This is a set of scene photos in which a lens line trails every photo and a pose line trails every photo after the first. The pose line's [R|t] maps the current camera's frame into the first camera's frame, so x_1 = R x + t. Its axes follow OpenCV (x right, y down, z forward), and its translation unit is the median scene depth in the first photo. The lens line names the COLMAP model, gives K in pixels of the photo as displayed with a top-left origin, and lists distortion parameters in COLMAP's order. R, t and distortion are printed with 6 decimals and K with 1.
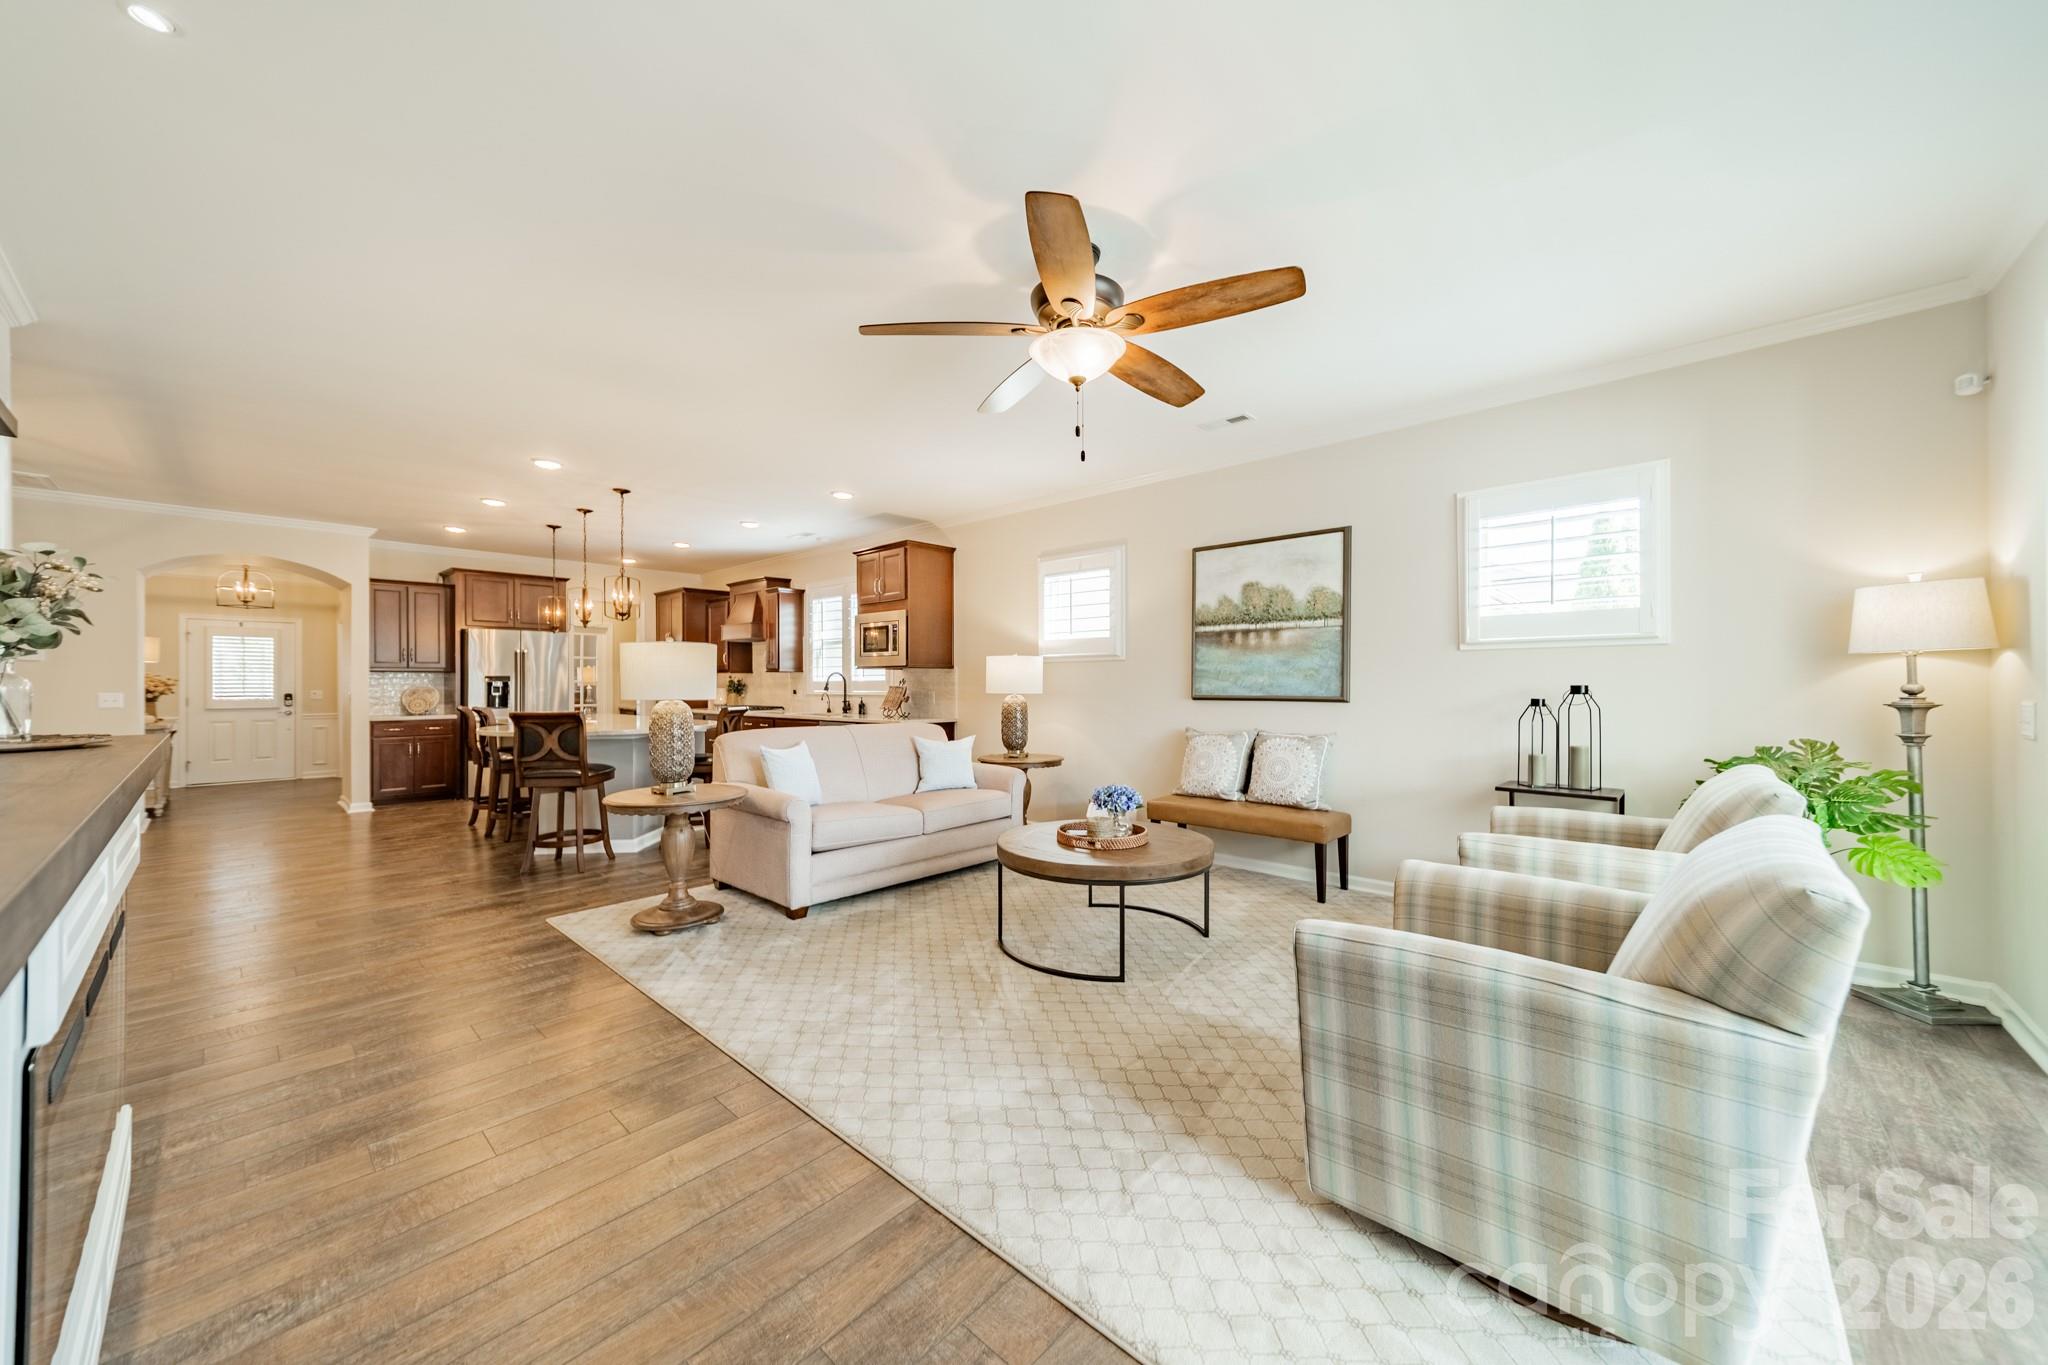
lens RADIAL K [[725.7, 0, 1026.6], [0, 725.7, 678.9], [0, 0, 1]] dist [0.008183, -0.000412]
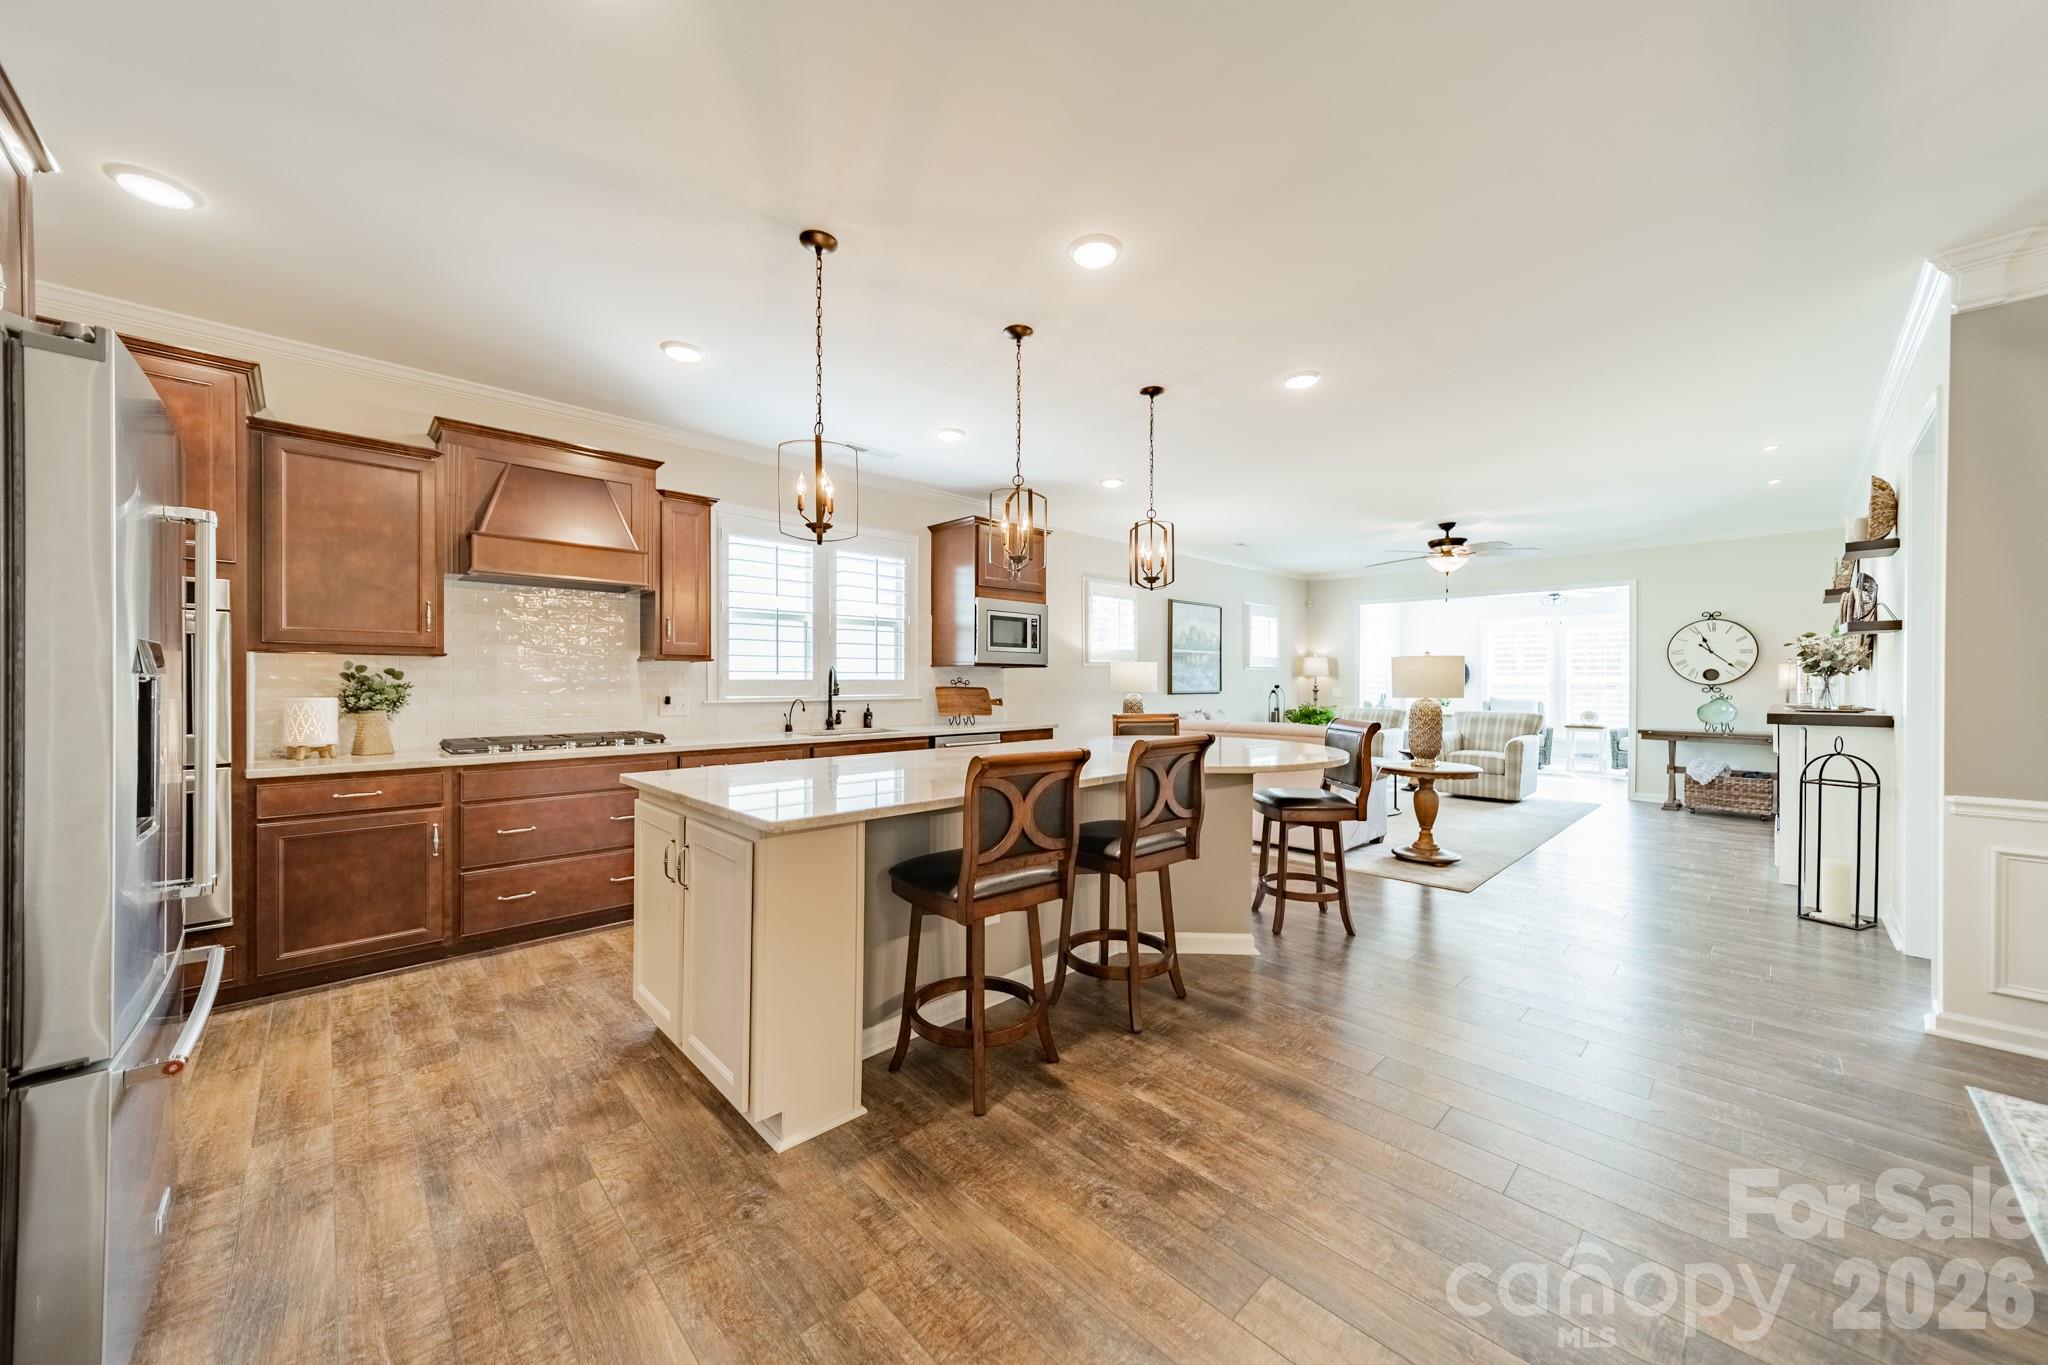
lens RADIAL K [[725.7, 0, 1027.3], [0, 725.7, 687.9], [0, 0, 1]] dist [0.008183, -0.000412]
pose [[0.064234, -0.006293, 0.997915, -1.237400], [-0.008709, 0.999938, 0.006867, 0.005741], [-0.997897, -0.009132, 0.064175, 1.087537]]
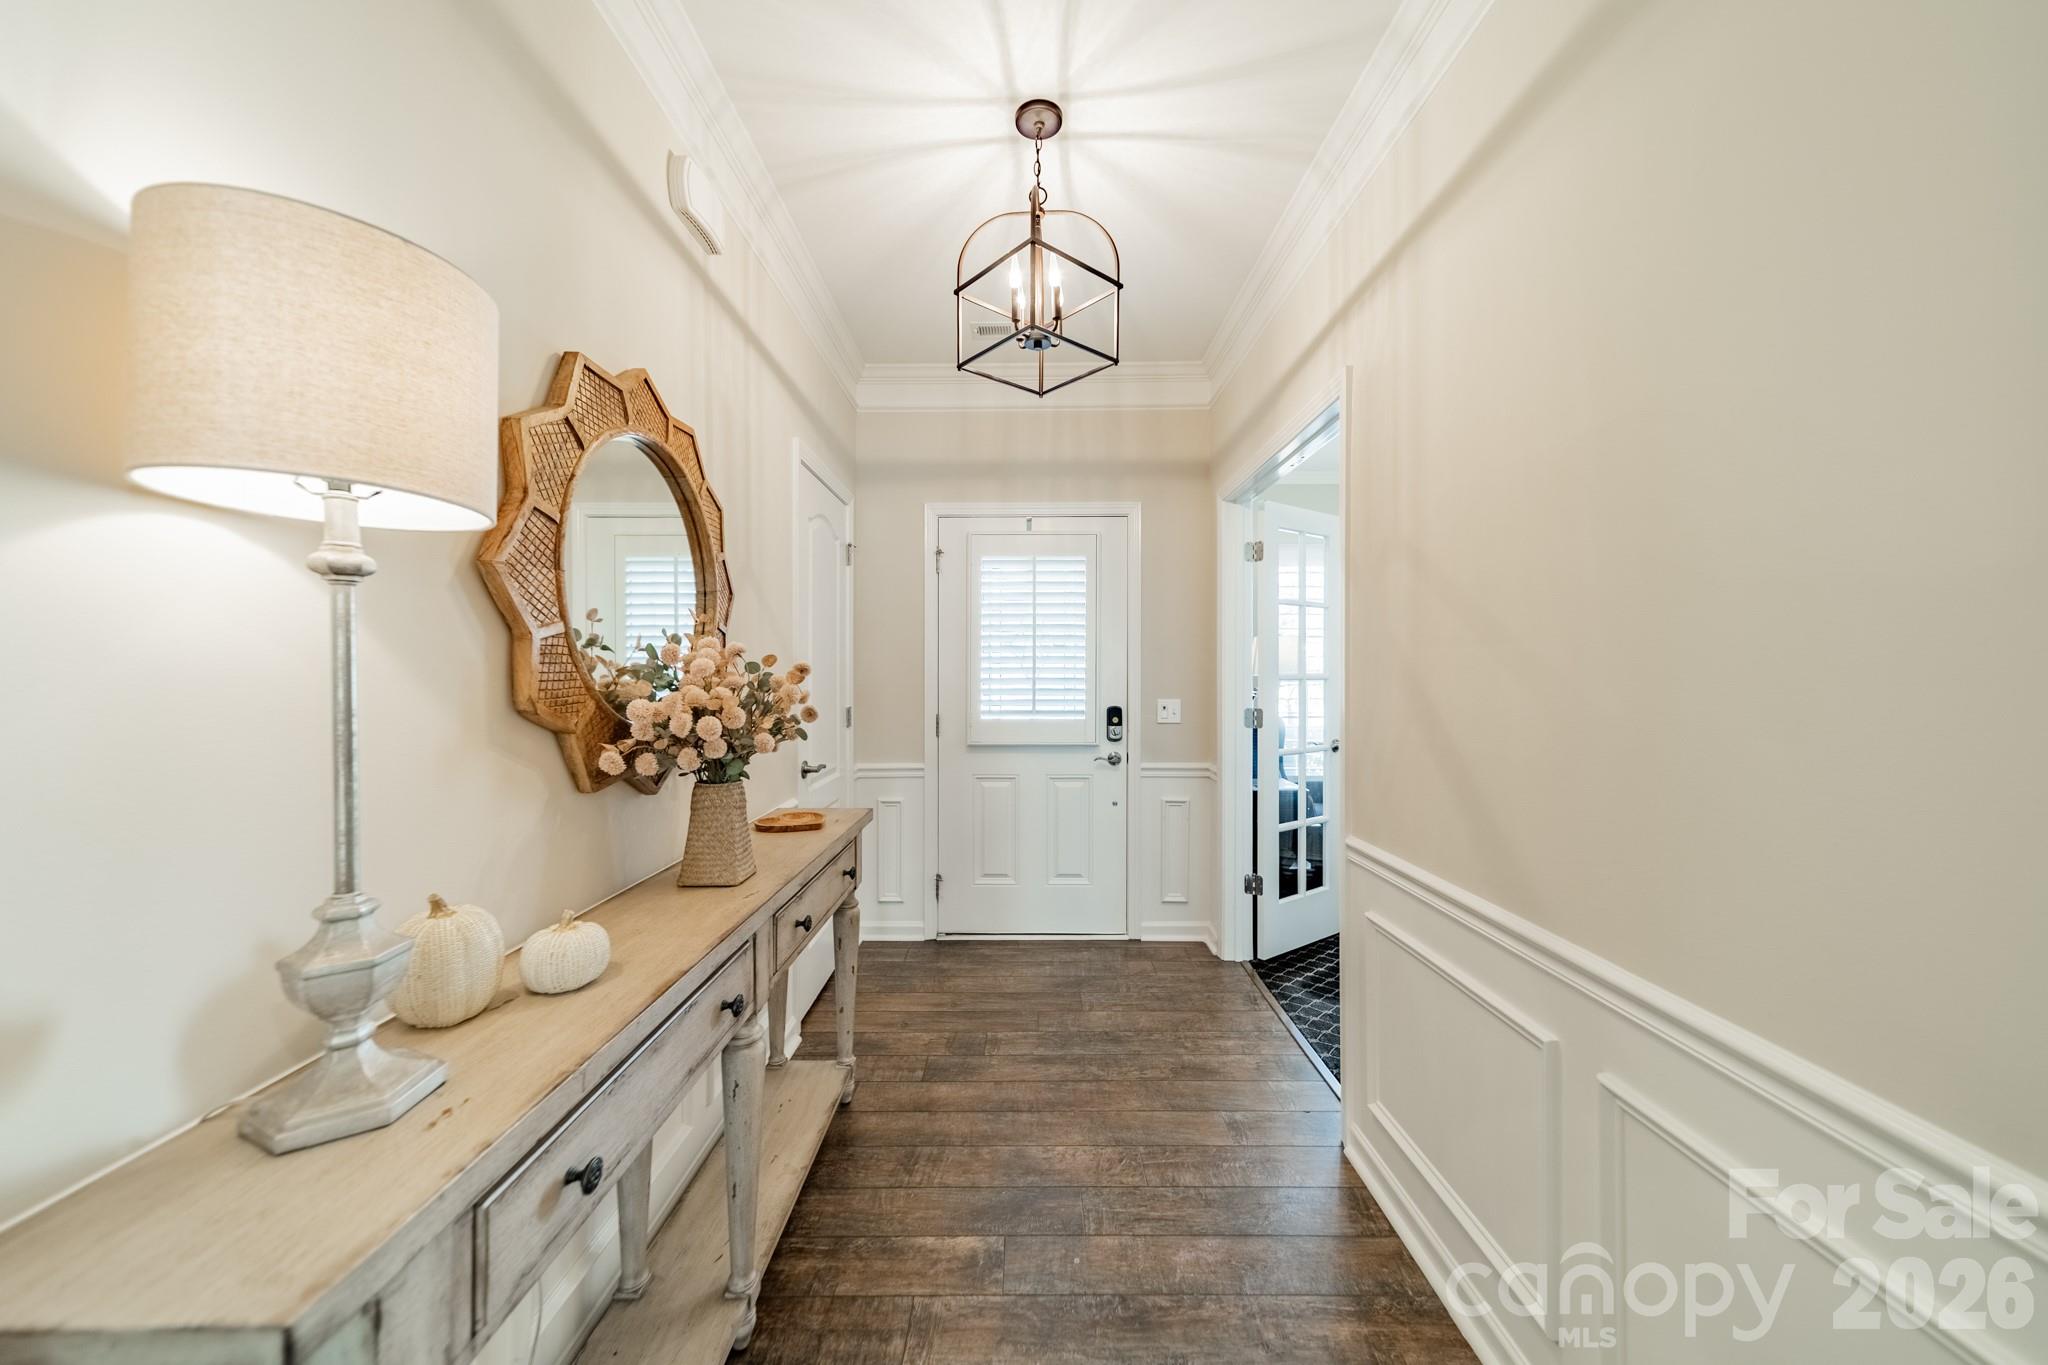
lens RADIAL K [[725.7, 0, 1032.7], [0, 725.7, 681.0], [0, 0, 1]] dist [0.008183, -0.000412]
pose [[0.679233, 0.008058, -0.733879, -1.310761], [0.003817, 0.999887, 0.014512, 0.002062], [0.733913, -0.012658, 0.679126, 1.229204]]
